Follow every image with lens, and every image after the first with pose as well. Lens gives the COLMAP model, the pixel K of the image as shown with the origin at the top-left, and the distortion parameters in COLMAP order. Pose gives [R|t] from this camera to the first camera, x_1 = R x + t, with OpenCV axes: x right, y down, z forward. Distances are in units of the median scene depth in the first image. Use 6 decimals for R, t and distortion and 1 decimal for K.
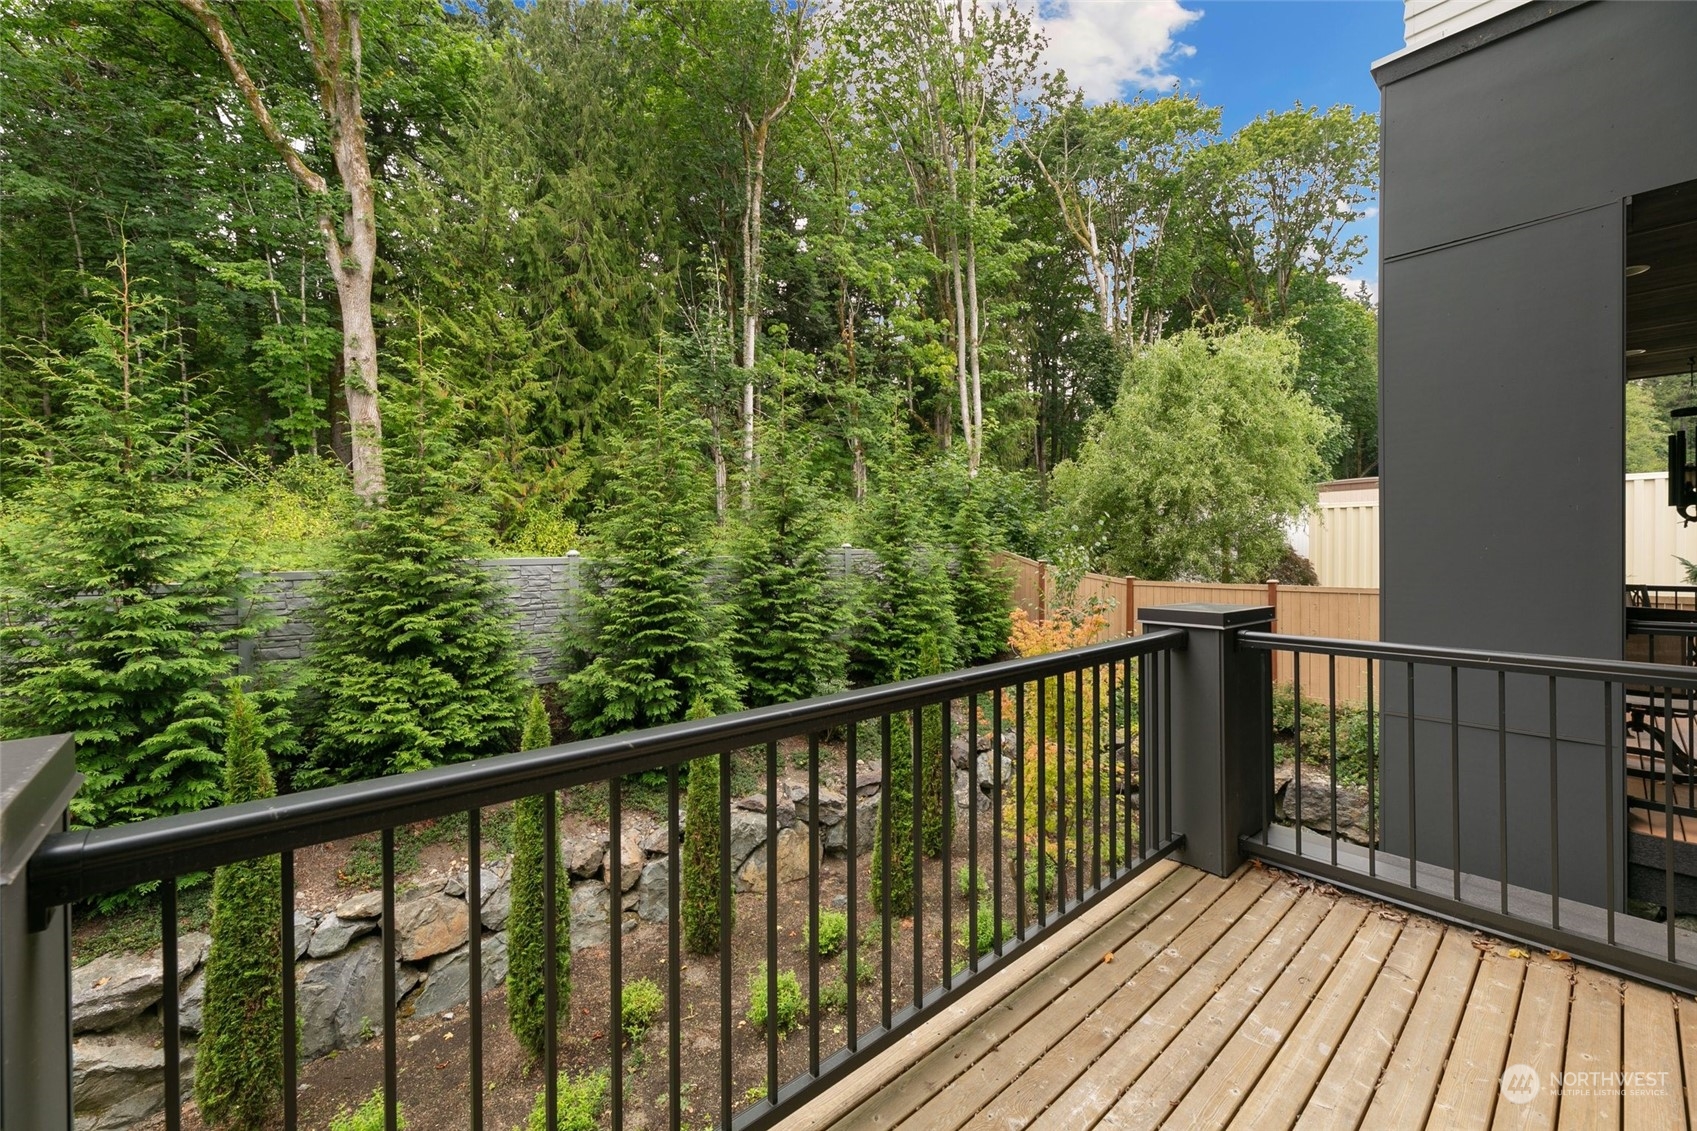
lens RADIAL K [[687.1, 0, 844.5], [0, 687.1, 551.7], [0, 0, 1]] dist [0.001578, -0.000400]
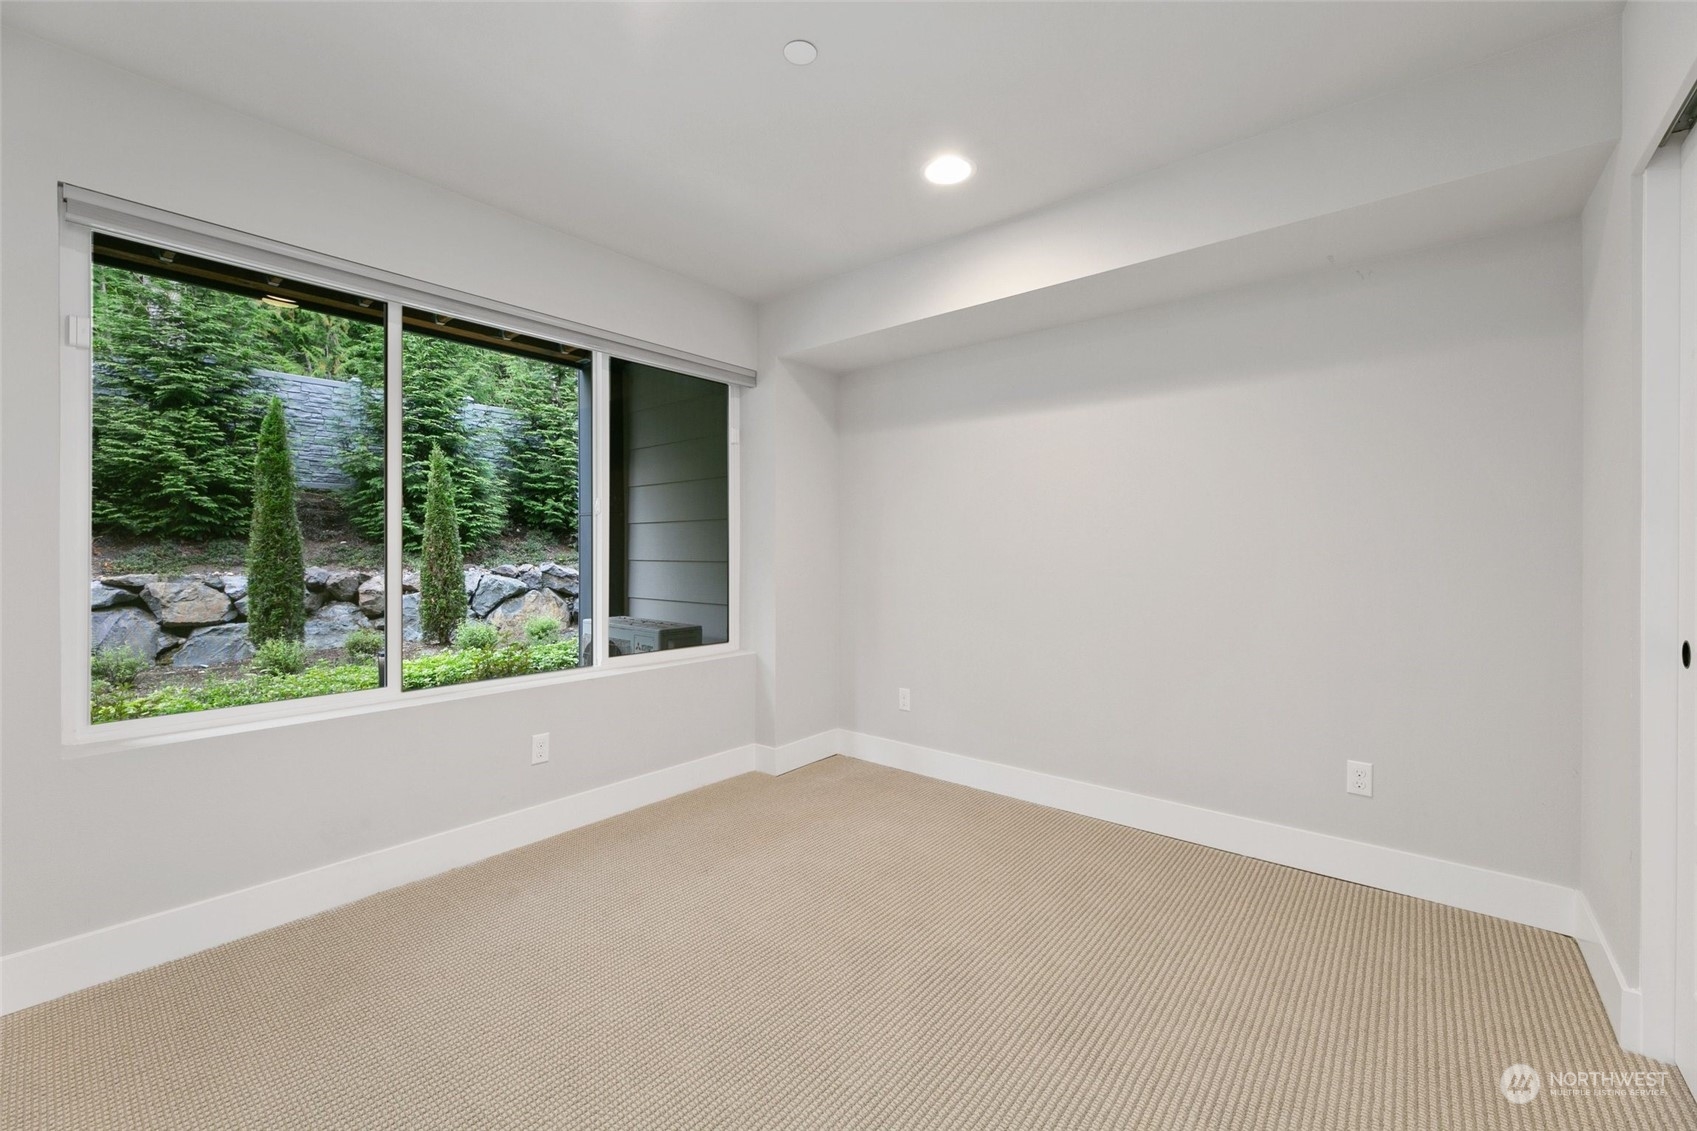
lens RADIAL K [[687.1, 0, 851.1], [0, 687.1, 557.4], [0, 0, 1]] dist [0.001578, -0.000400]
pose [[0.987944, 0.003884, 0.154765, 0.136313], [-0.003914, 0.999992, -0.000113, 0.162343], [-0.154765, -0.000495, 0.987951, -0.145300]]
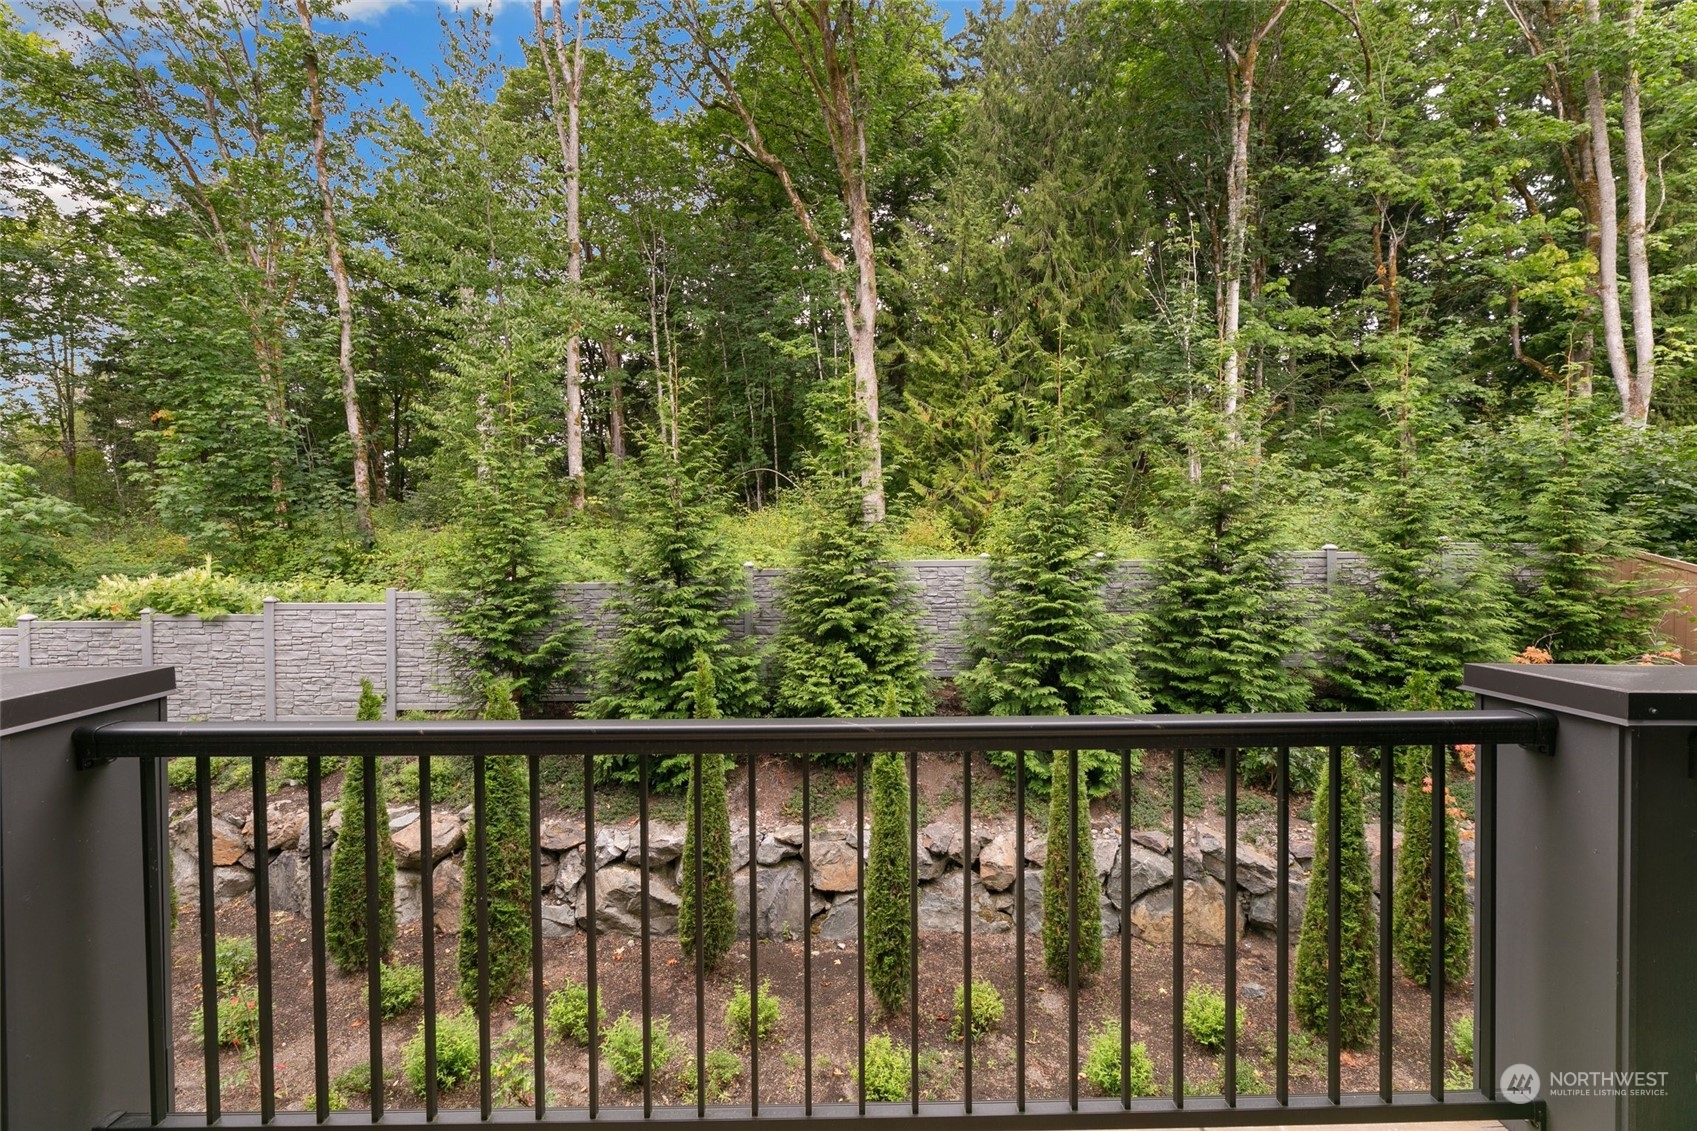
lens RADIAL K [[681.3, 0, 840.5], [0, 681.3, 562.1], [0, 0, 1]] dist [-0.000270, 0.000419]
pose [[0.758946, 0.010013, -0.651077, 0.062630], [-0.001351, 0.999904, 0.013803, -0.001255], [0.651152, -0.009596, 0.758886, 0.038653]]
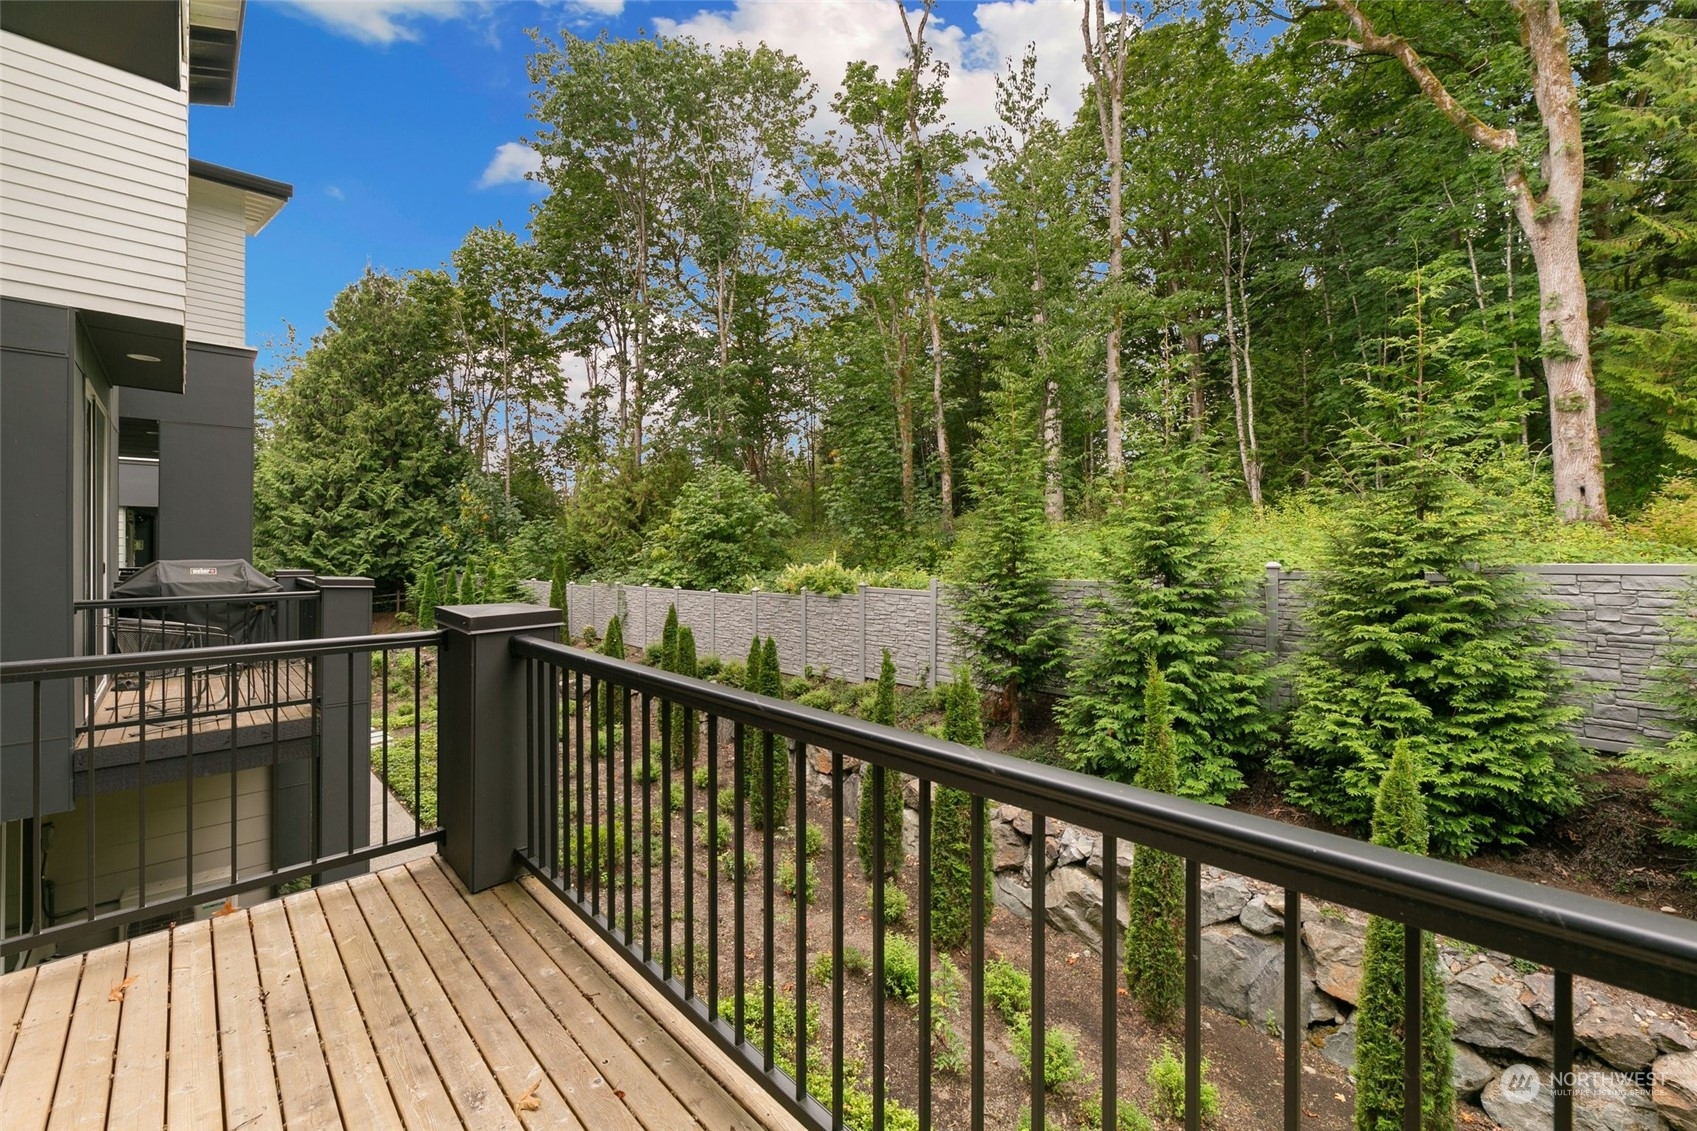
lens RADIAL K [[687.1, 0, 835.7], [0, 687.1, 551.1], [0, 0, 1]] dist [0.001578, -0.000400]
pose [[0.033322, 0.003787, -0.999437, 0.096732], [-0.004687, 0.999982, 0.003633, -0.001058], [0.999434, 0.004563, 0.033340, 0.104660]]
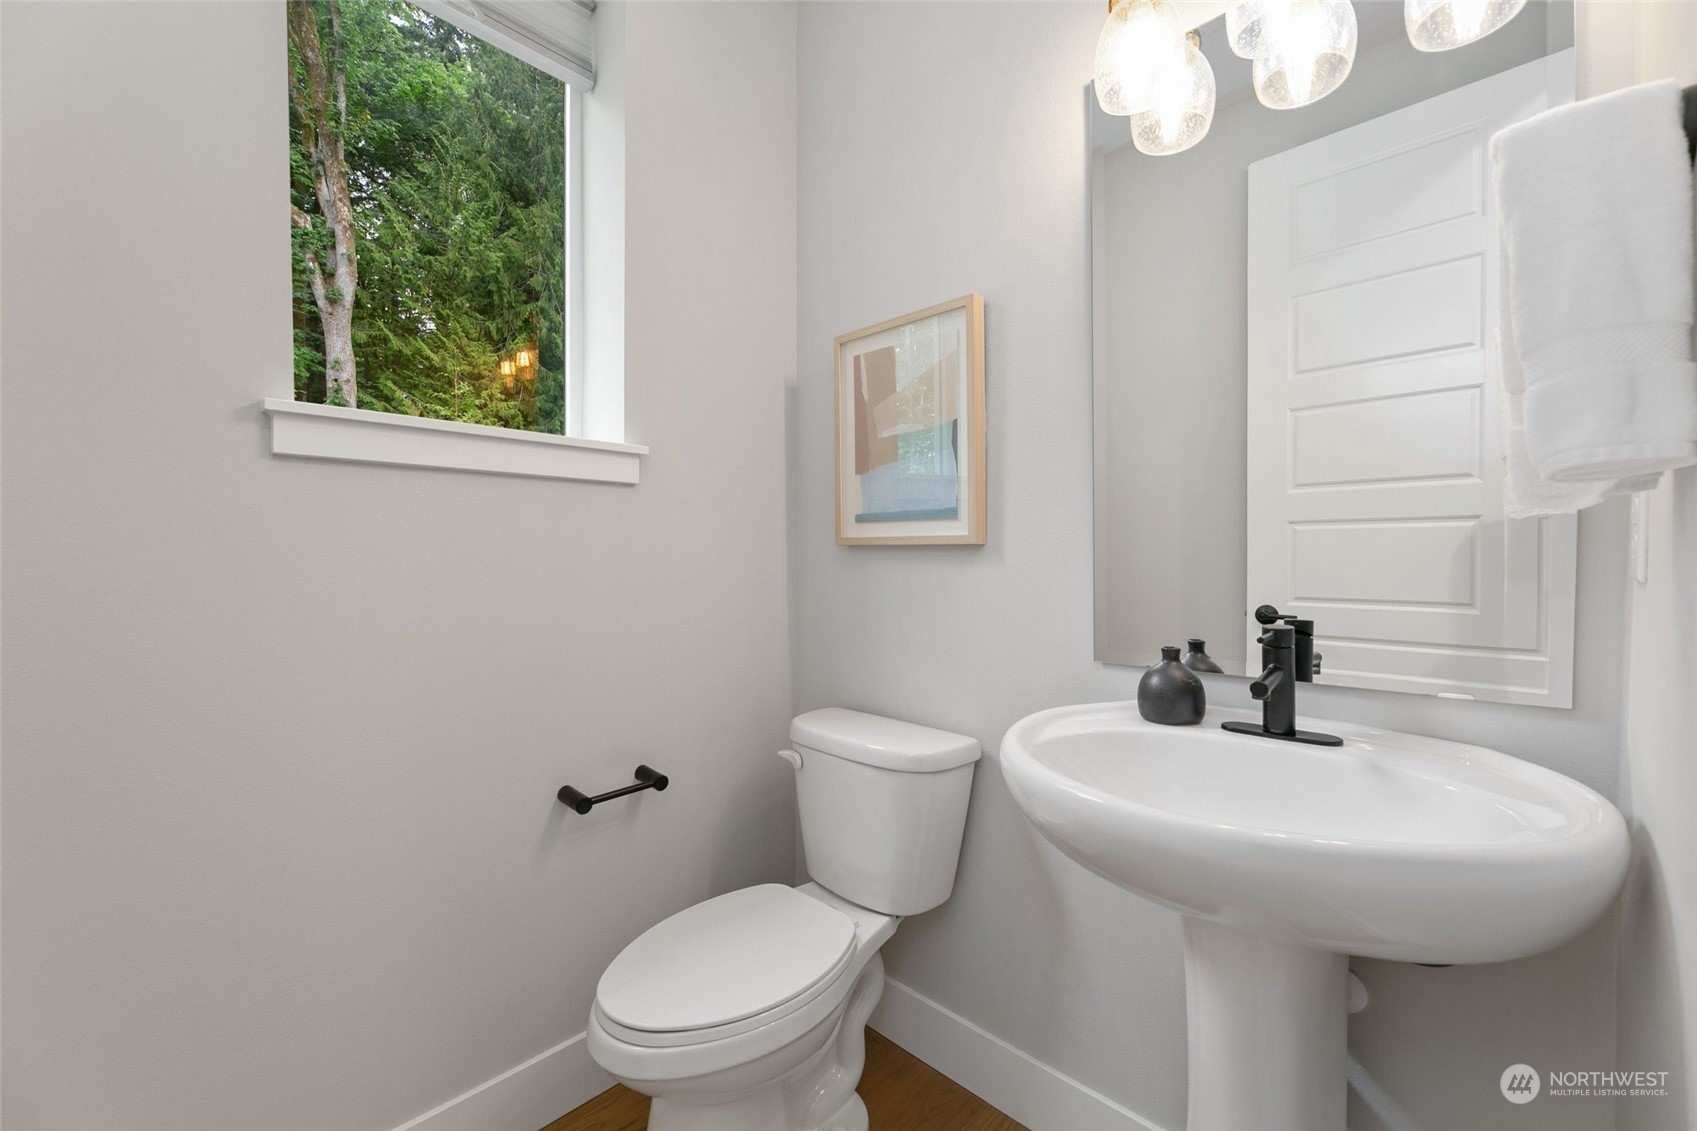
lens RADIAL K [[687.1, 0, 845.0], [0, 687.1, 561.2], [0, 0, 1]] dist [0.001578, -0.000400]
pose [[0.996721, 0.003860, 0.080821, 0.009648], [-0.004135, 0.999986, 0.003244, 0.002130], [-0.080807, -0.003568, 0.996723, -0.164720]]
